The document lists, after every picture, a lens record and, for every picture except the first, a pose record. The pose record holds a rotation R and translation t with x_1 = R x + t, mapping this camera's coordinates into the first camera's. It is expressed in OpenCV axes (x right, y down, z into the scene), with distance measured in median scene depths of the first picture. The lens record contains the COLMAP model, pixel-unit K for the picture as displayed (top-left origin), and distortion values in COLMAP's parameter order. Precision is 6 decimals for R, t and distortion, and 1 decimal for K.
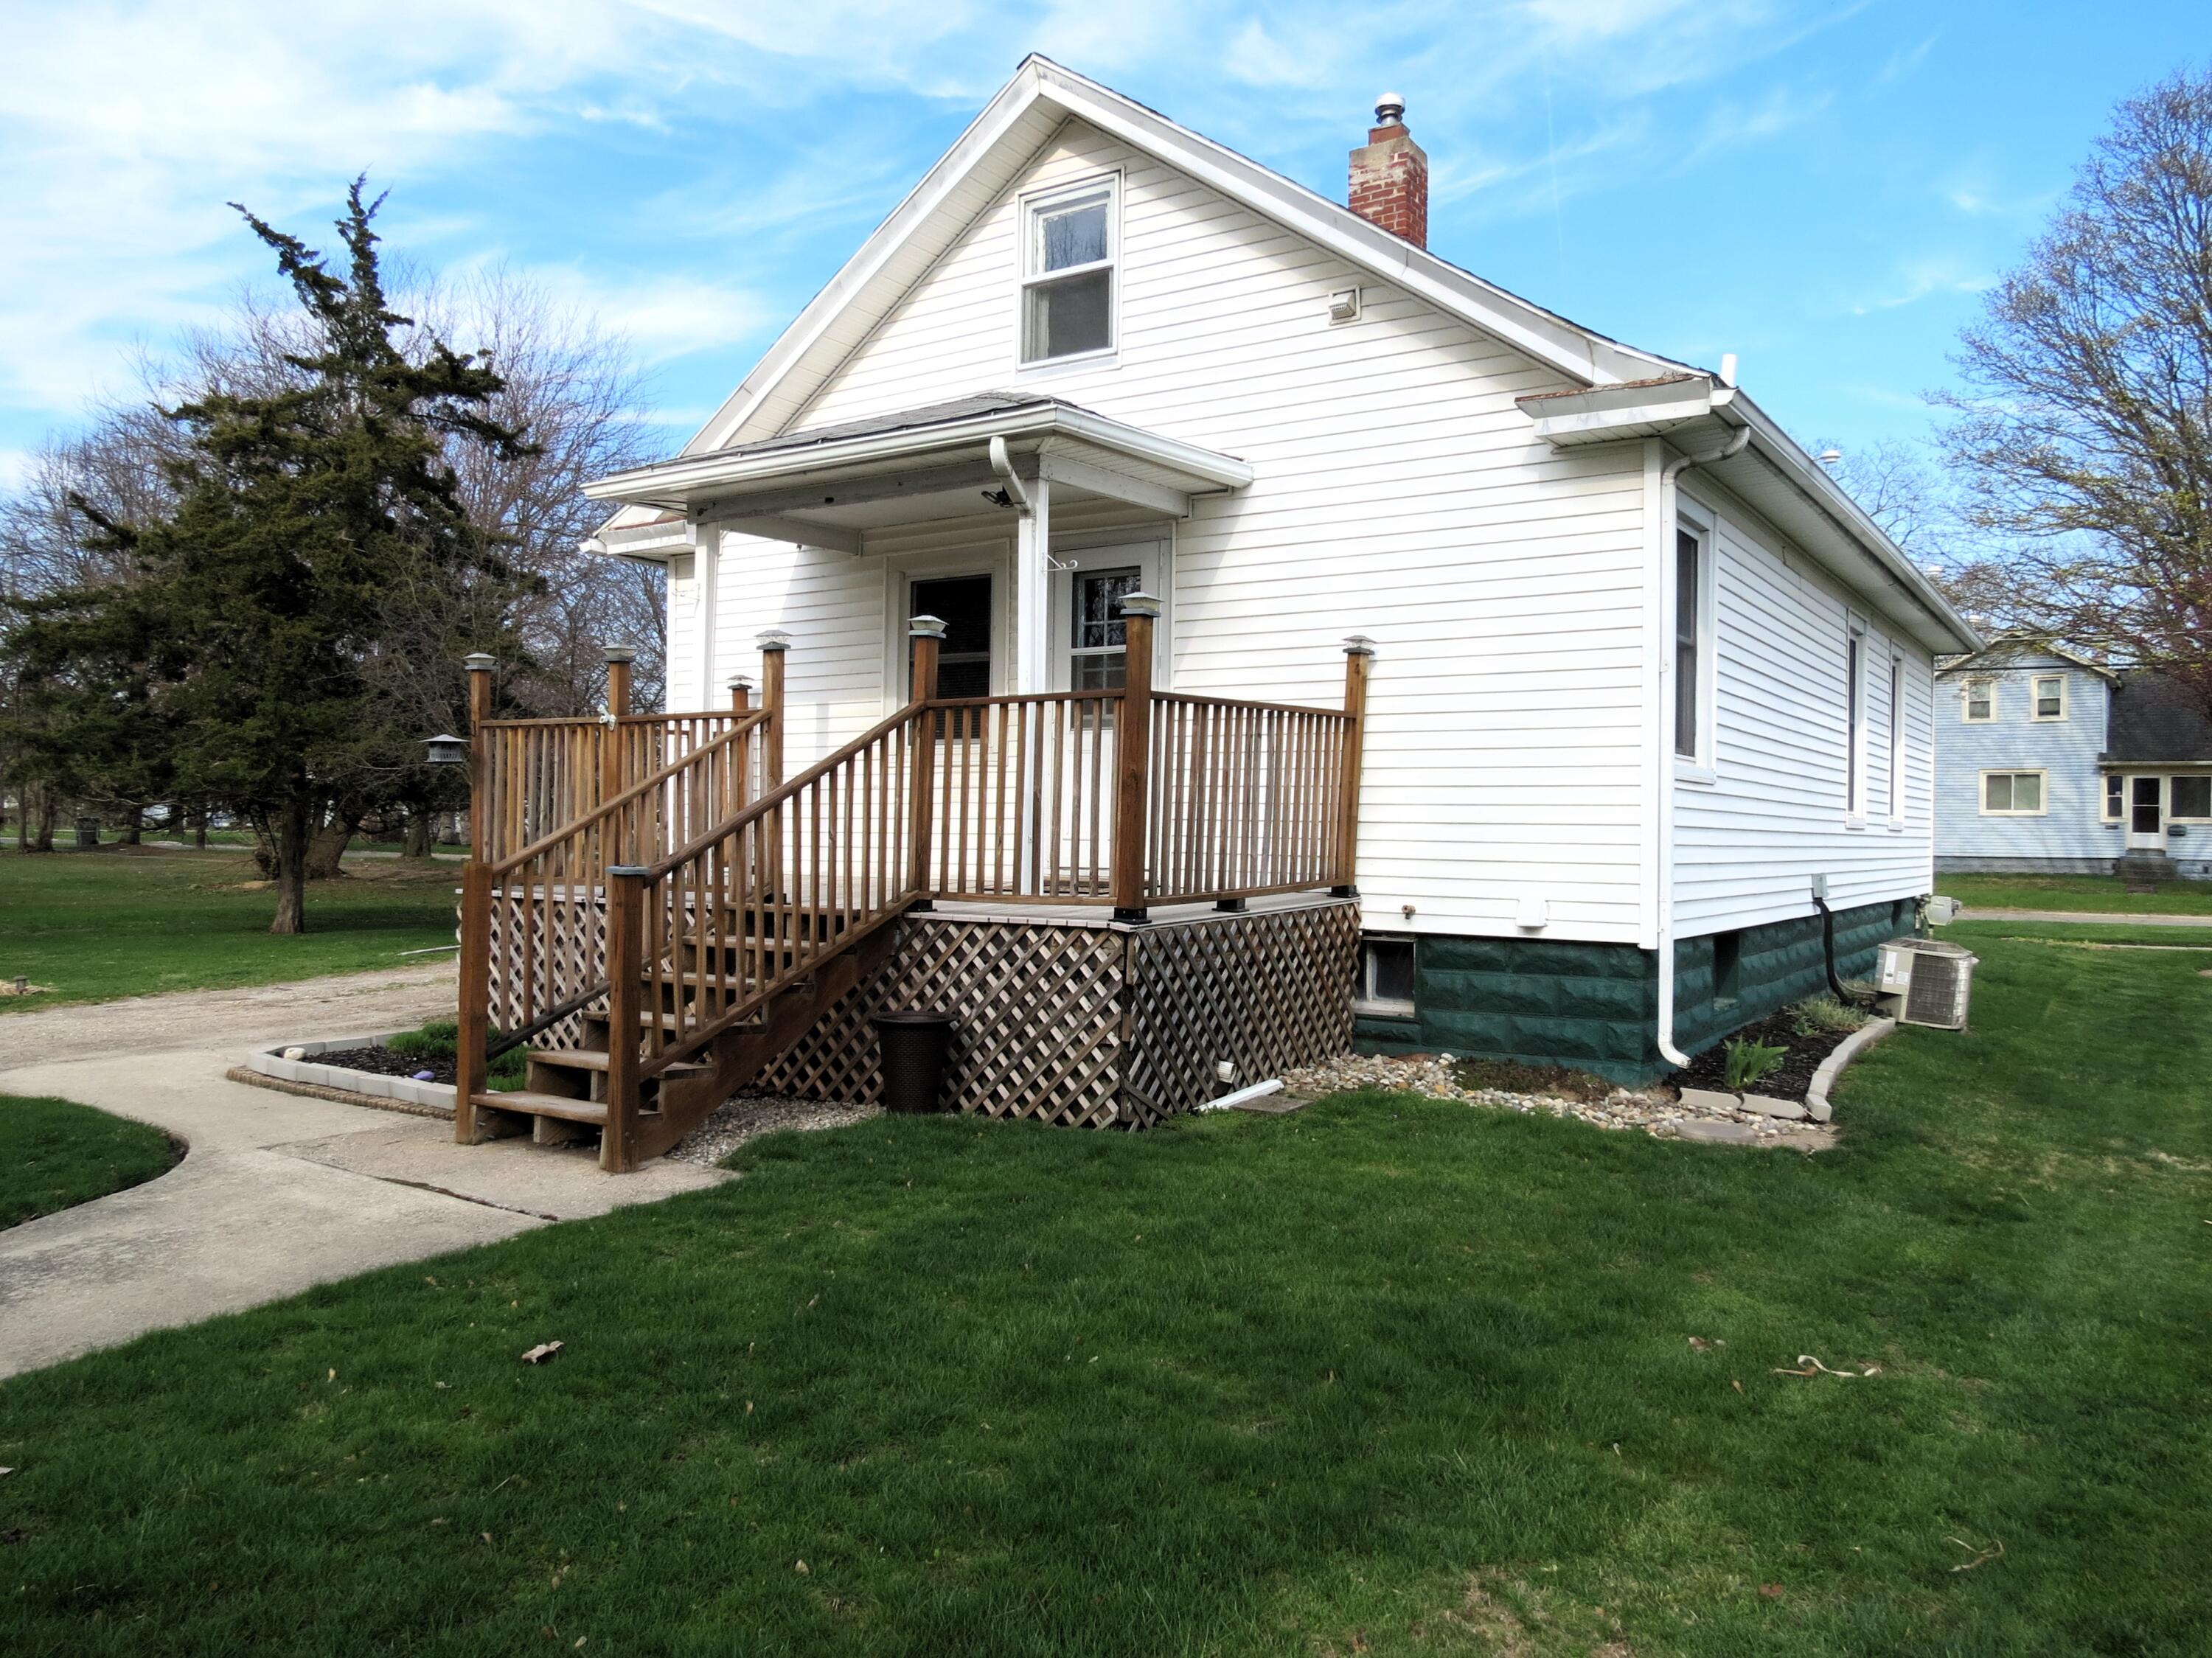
lens RADIAL K [[1634.2, 0, 1106.0], [0, 1634.2, 829.0], [0, 0, 1]] dist [-0.042778, -0.001122]
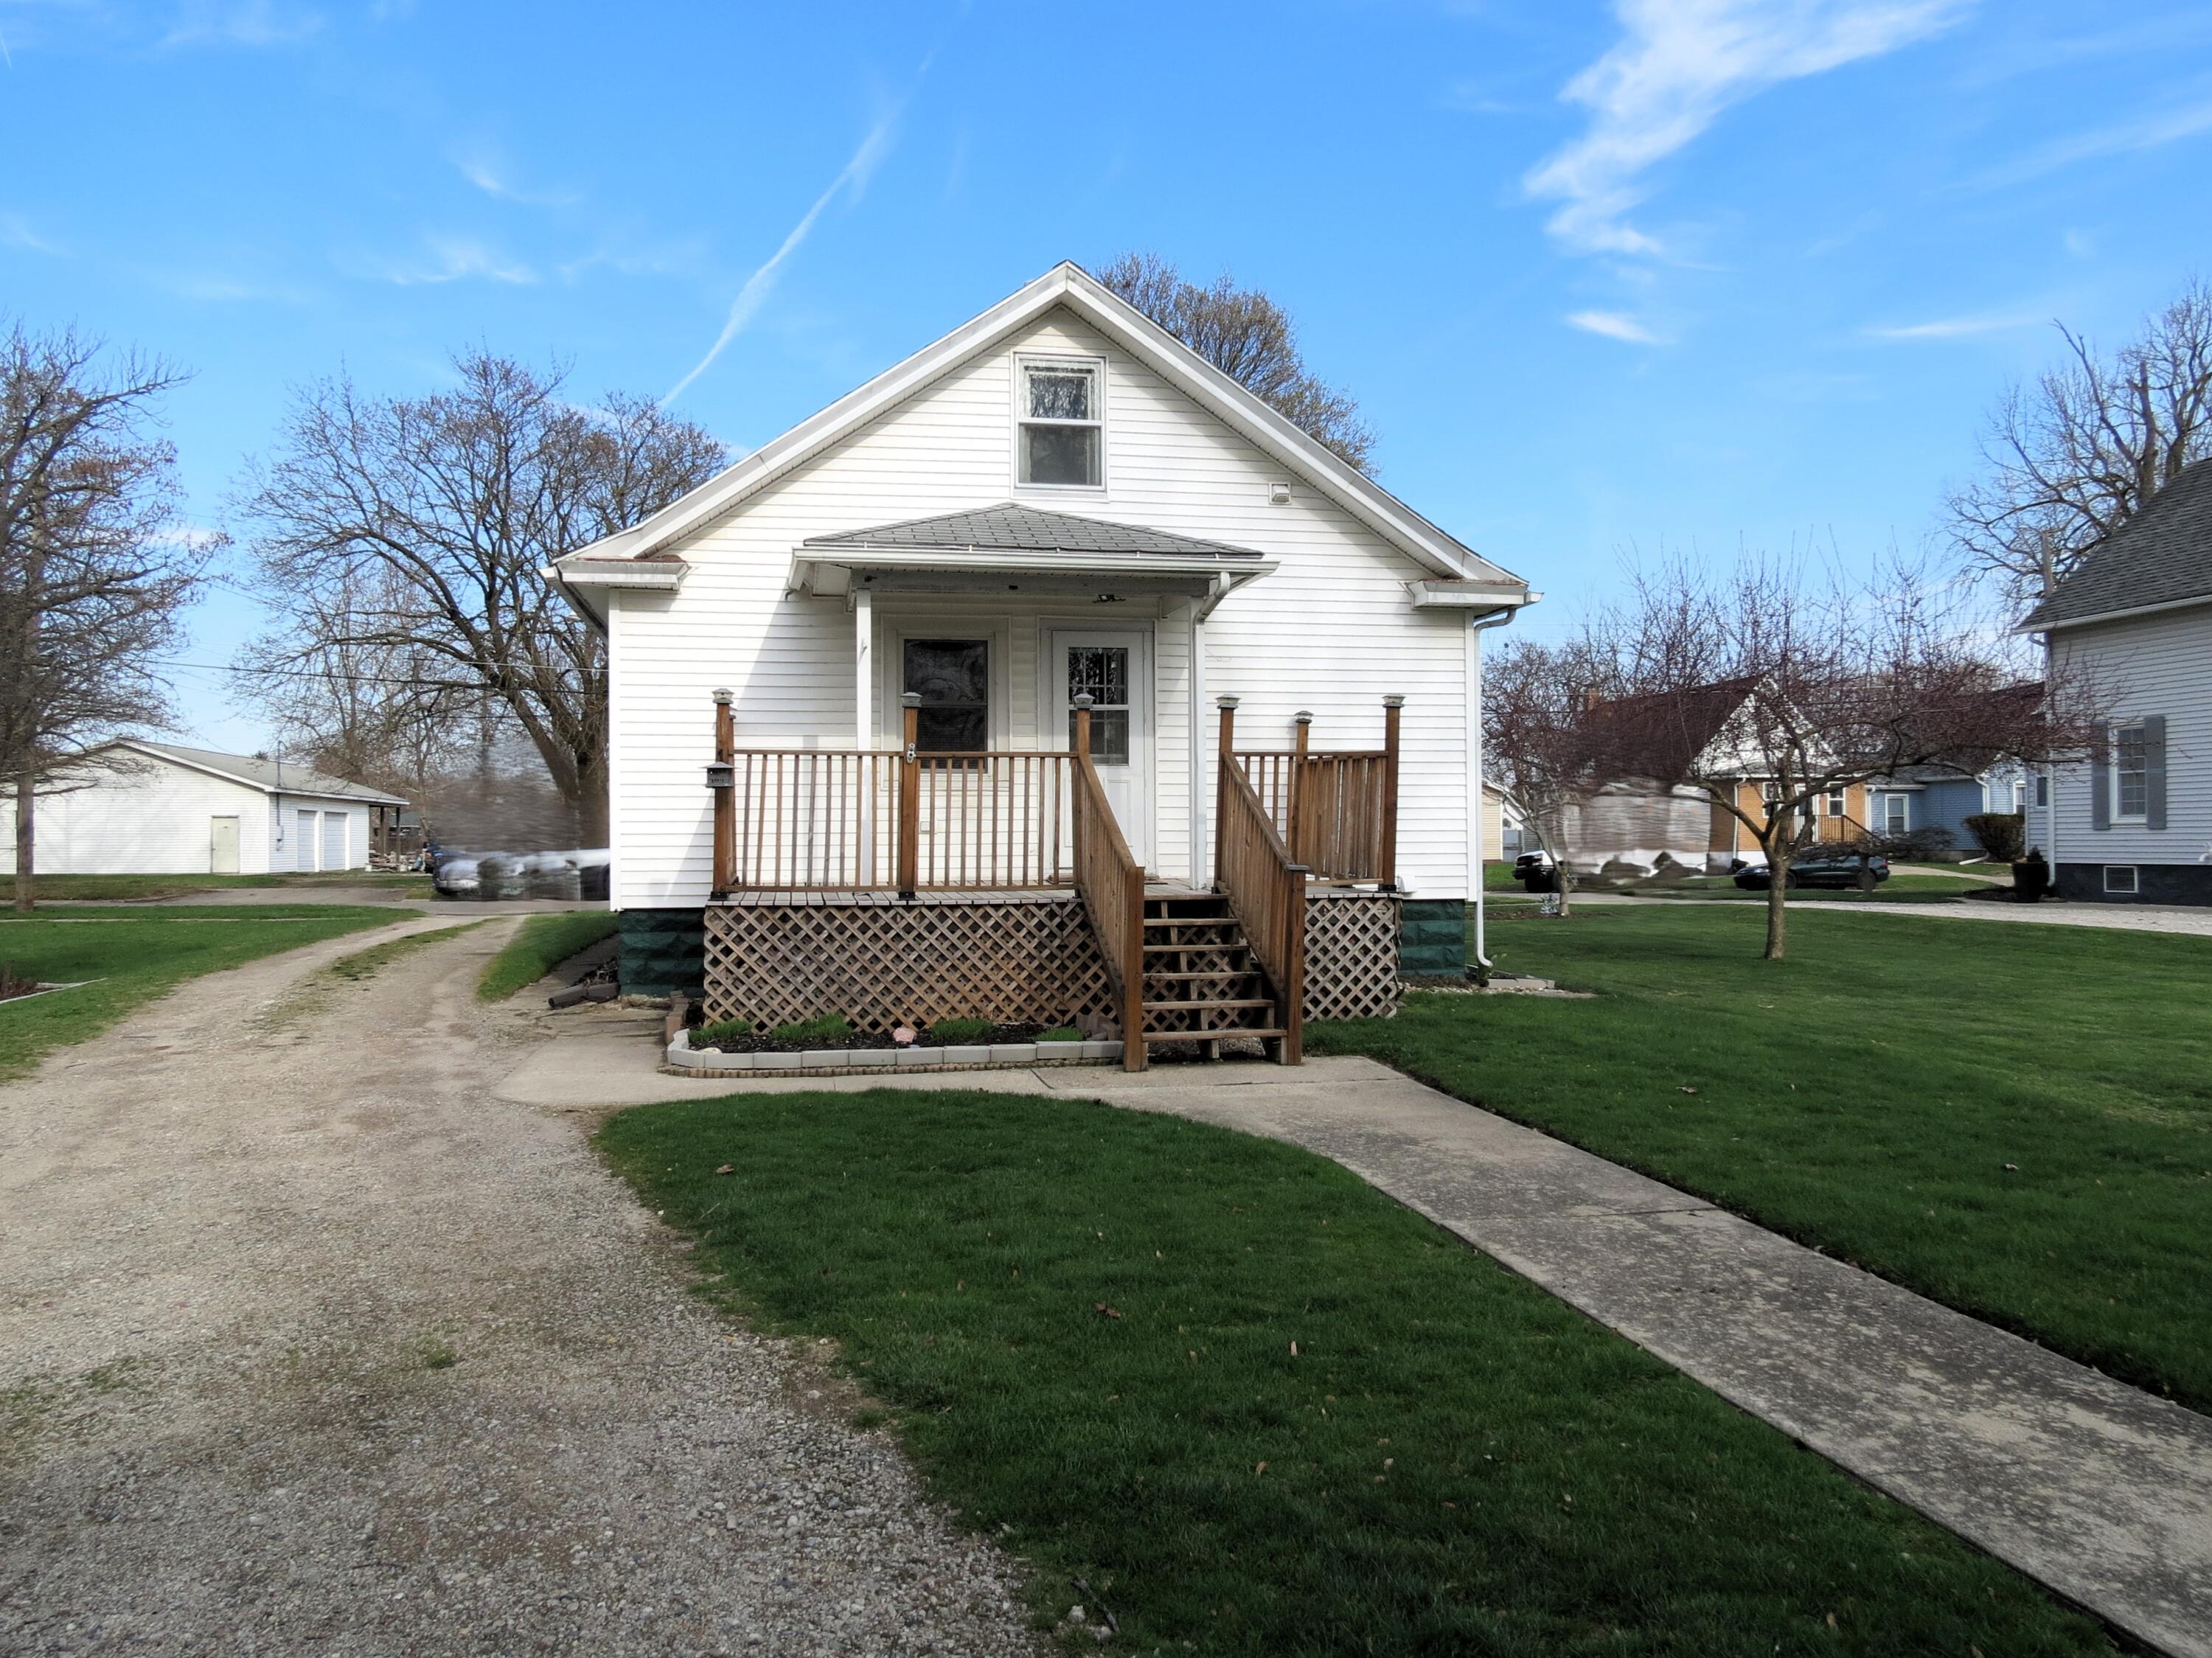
lens RADIAL K [[1634.2, 0, 1106.0], [0, 1634.2, 829.0], [0, 0, 1]] dist [-0.042778, -0.001122]
pose [[0.707640, -0.011058, 0.706487, -0.960967], [0.013469, 0.999907, 0.002159, -0.010867], [-0.706445, 0.007988, 0.707723, 0.029303]]
